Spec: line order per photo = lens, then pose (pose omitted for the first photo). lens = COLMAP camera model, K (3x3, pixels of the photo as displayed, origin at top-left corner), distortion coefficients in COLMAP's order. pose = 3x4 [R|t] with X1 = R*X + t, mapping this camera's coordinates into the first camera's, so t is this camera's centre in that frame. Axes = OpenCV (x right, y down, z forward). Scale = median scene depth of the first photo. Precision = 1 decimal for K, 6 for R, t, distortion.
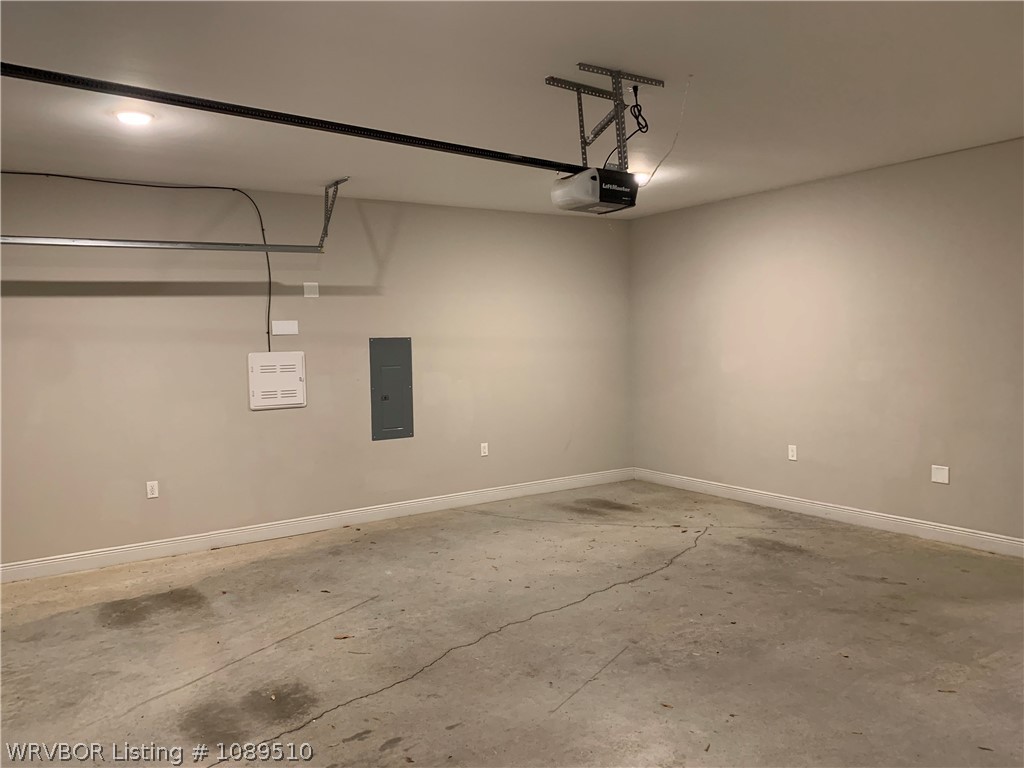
lens RADIAL K [[776.3, 0, 512.0], [0, 776.3, 384.0], [0, 0, 1]] dist [0.061261, -0.001775]
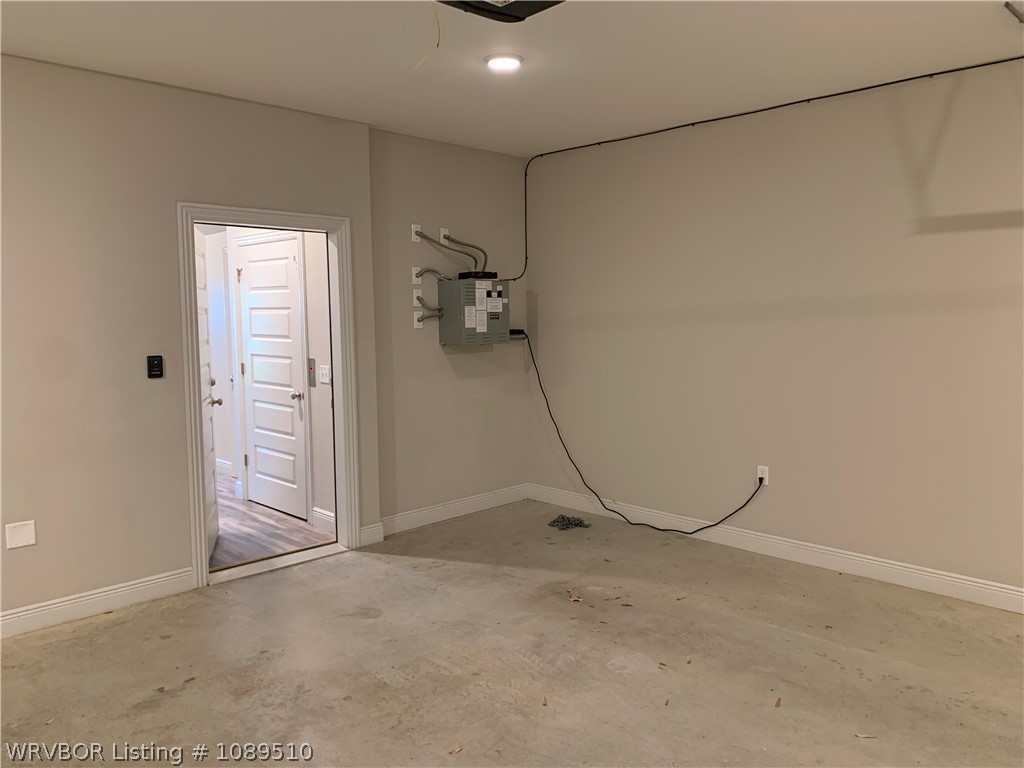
lens RADIAL K [[776.3, 0, 512.0], [0, 776.3, 384.0], [0, 0, 1]] dist [0.061261, -0.001775]
pose [[-0.192056, -0.060342, 0.979527, -0.234457], [0.064212, 0.995196, 0.073897, -0.044824], [-0.979281, 0.077090, -0.187259, 0.804482]]
